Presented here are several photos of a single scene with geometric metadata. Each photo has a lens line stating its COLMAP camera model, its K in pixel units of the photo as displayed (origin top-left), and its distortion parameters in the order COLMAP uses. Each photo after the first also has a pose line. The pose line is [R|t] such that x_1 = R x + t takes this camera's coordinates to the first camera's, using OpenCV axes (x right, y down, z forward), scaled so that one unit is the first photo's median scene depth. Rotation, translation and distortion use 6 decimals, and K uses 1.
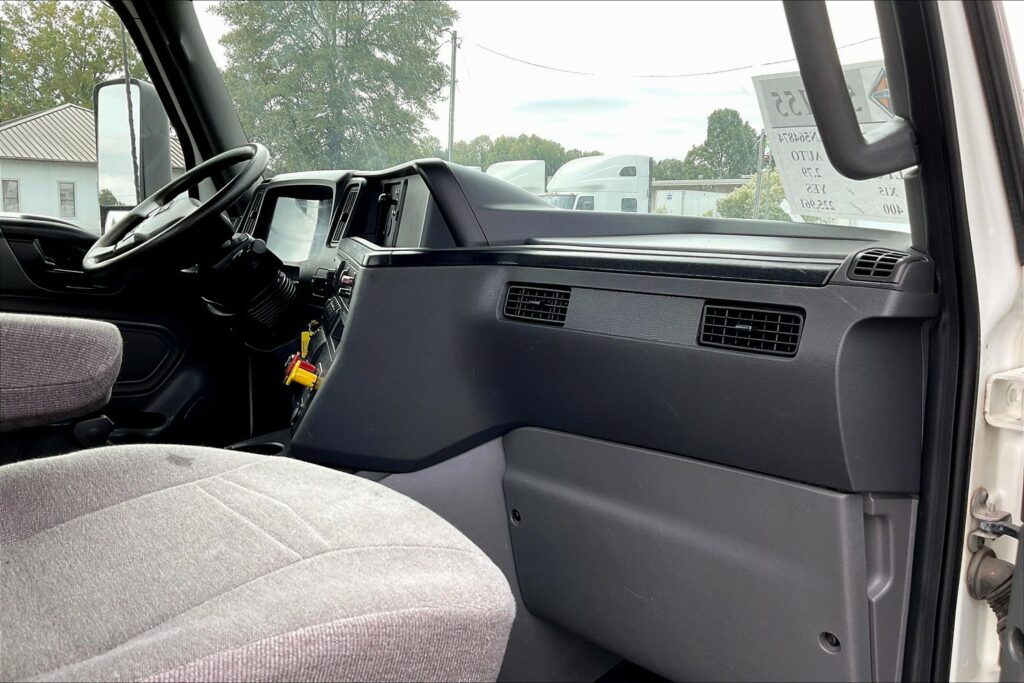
lens RADIAL K [[843.7, 0, 506.1], [0, 843.7, 343.0], [0, 0, 1]] dist [0.085906, -0.182818]
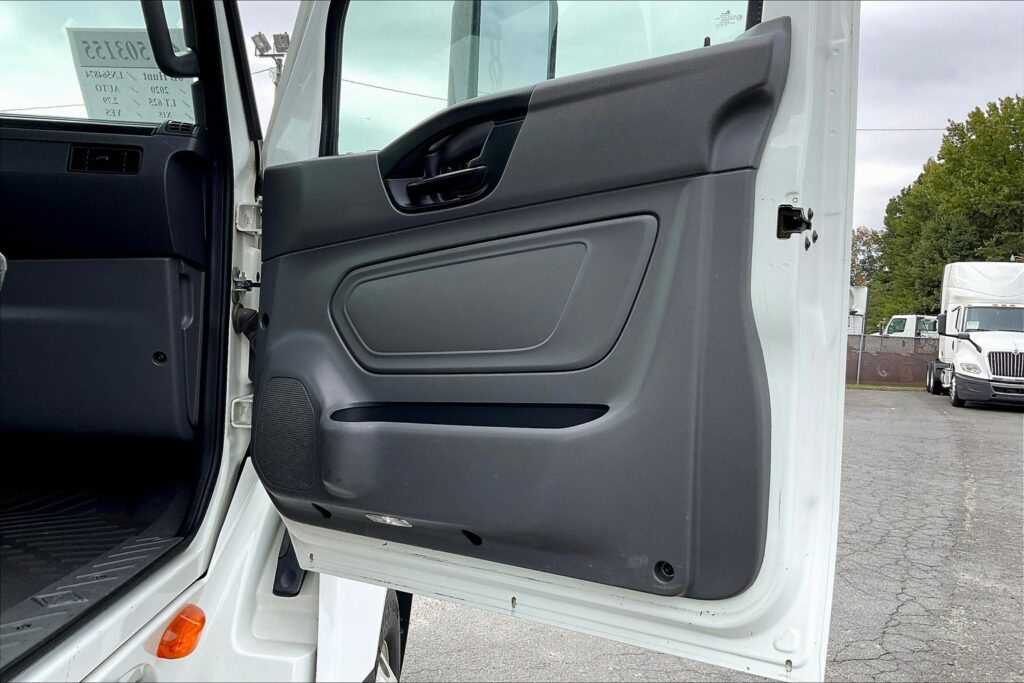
lens RADIAL K [[843.7, 0, 506.1], [0, 843.7, 343.0], [0, 0, 1]] dist [0.085906, -0.182818]
pose [[0.630082, -0.014234, 0.776398, -0.503453], [0.069217, 0.996882, -0.037897, 0.447821], [-0.773437, 0.077618, 0.629102, -0.593806]]
